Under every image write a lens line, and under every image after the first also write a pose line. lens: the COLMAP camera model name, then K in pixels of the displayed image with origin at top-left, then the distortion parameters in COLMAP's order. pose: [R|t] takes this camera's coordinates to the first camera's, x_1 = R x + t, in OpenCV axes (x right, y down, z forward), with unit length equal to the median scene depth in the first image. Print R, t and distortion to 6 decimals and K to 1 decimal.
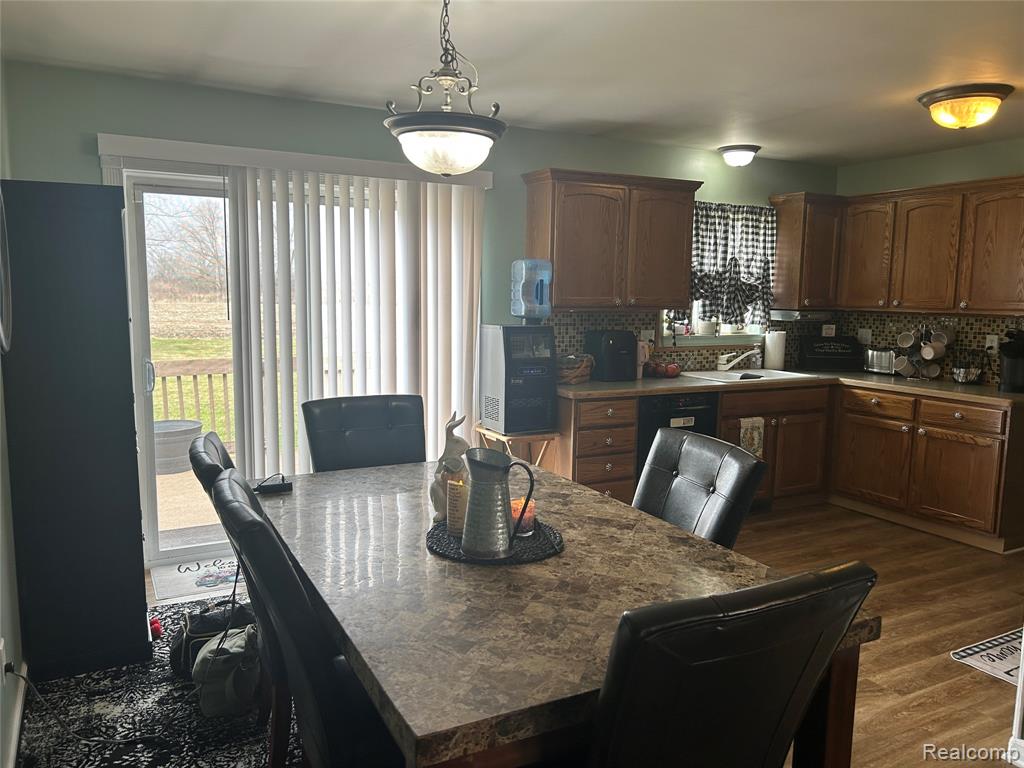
lens RADIAL K [[773.8, 0, 515.1], [0, 773.8, 385.8], [0, 0, 1]] dist [0.053717, -0.050935]
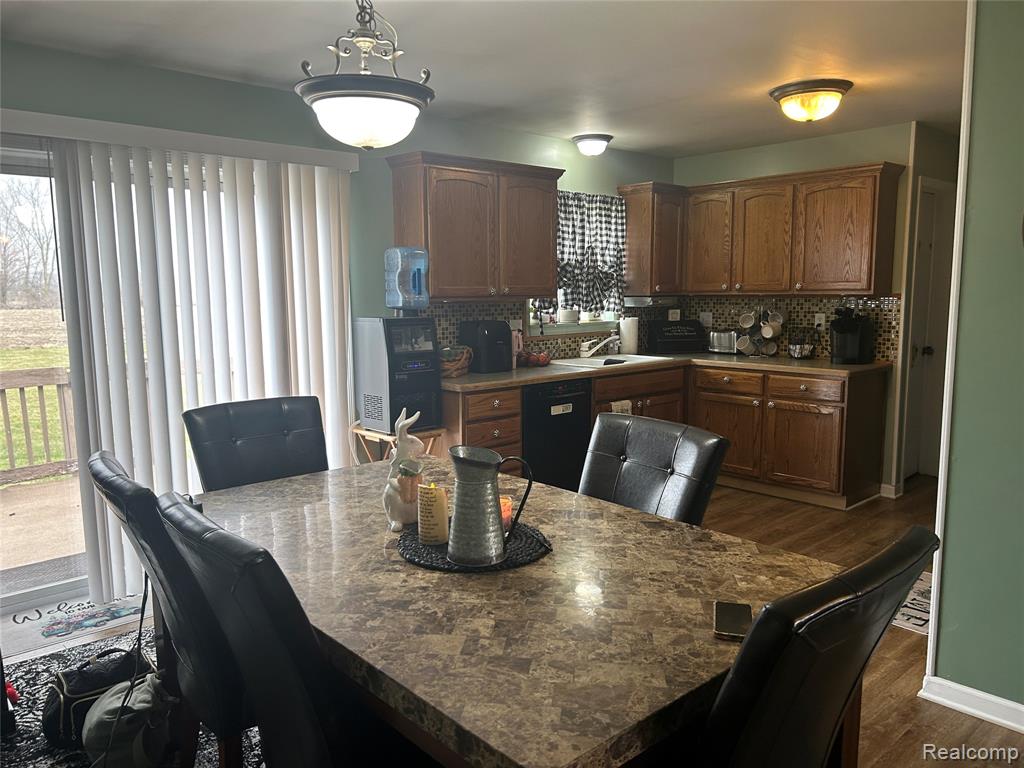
lens RADIAL K [[773.8, 0, 512.4], [0, 773.8, 390.1], [0, 0, 1]] dist [0.053717, -0.050935]
pose [[0.968560, -0.055319, 0.242553, -0.089984], [0.052778, 0.998462, 0.016966, 0.001395], [-0.243118, -0.003631, 0.969990, 0.045163]]
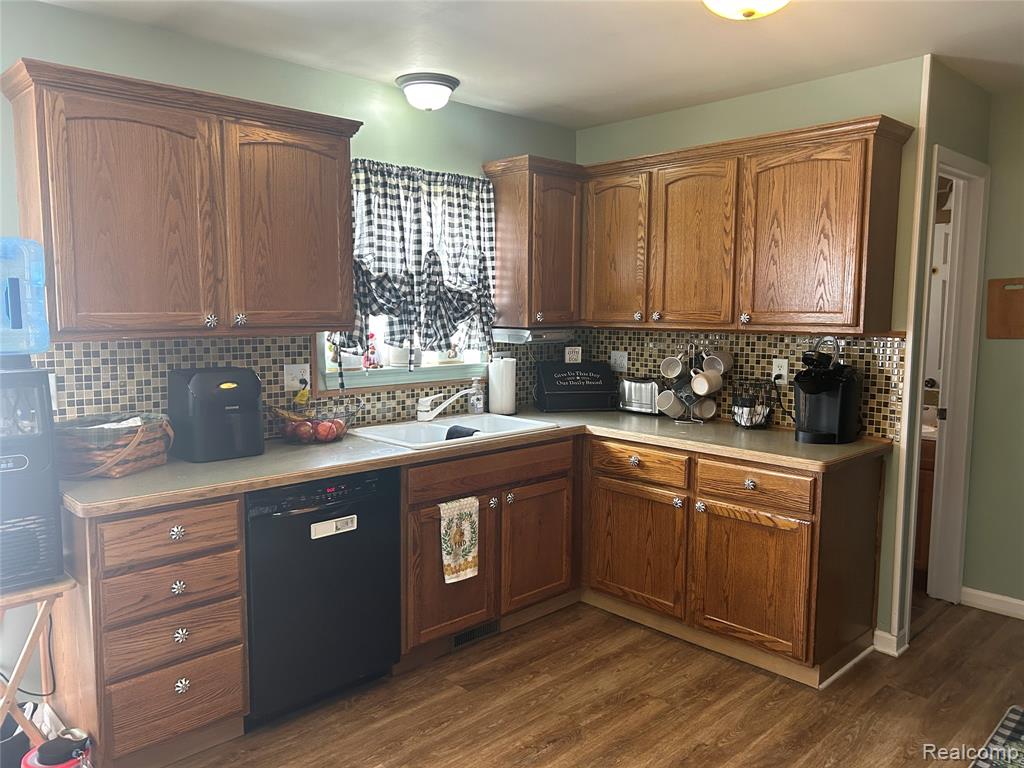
lens RADIAL K [[773.8, 0, 508.7], [0, 773.8, 392.1], [0, 0, 1]] dist [0.053717, -0.050935]
pose [[0.963725, -0.040798, 0.263762, 0.195930], [0.042961, 0.999074, -0.002435, -0.047402], [-0.263419, 0.013679, 0.964585, 0.412466]]
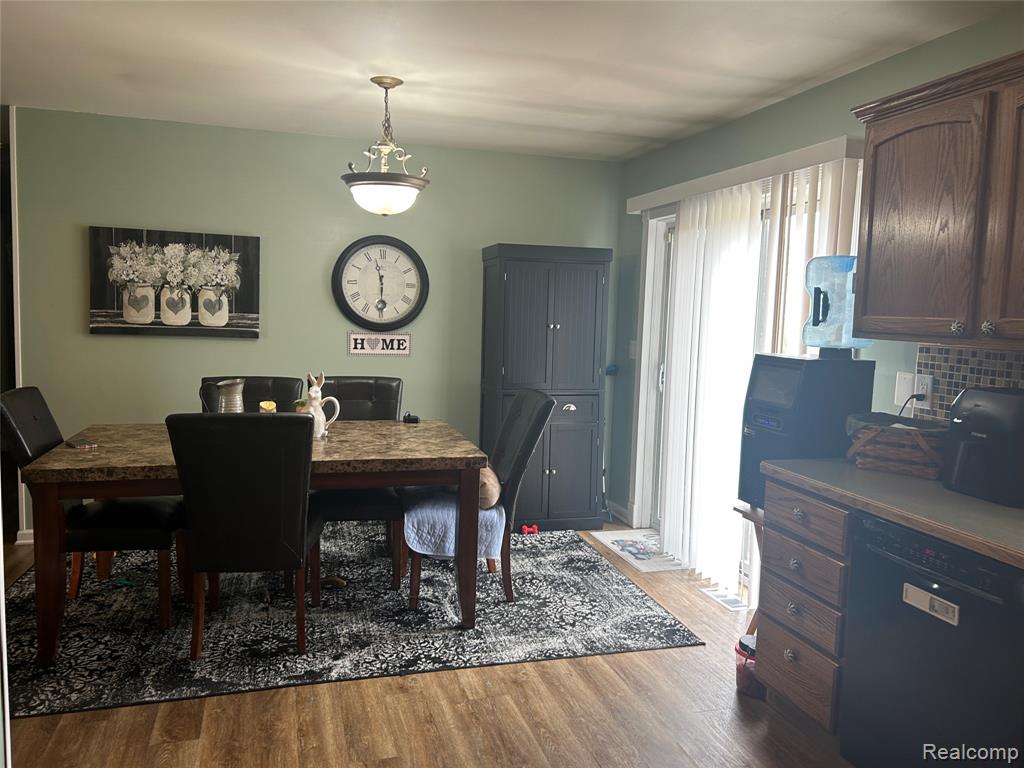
lens RADIAL K [[773.8, 0, 508.5], [0, 773.8, 386.2], [0, 0, 1]] dist [0.053717, -0.050935]
pose [[-0.199654, 0.081103, -0.976504, 0.693491], [-0.154783, 0.981446, 0.113160, -0.086616], [0.967564, 0.173739, -0.183397, 0.848705]]
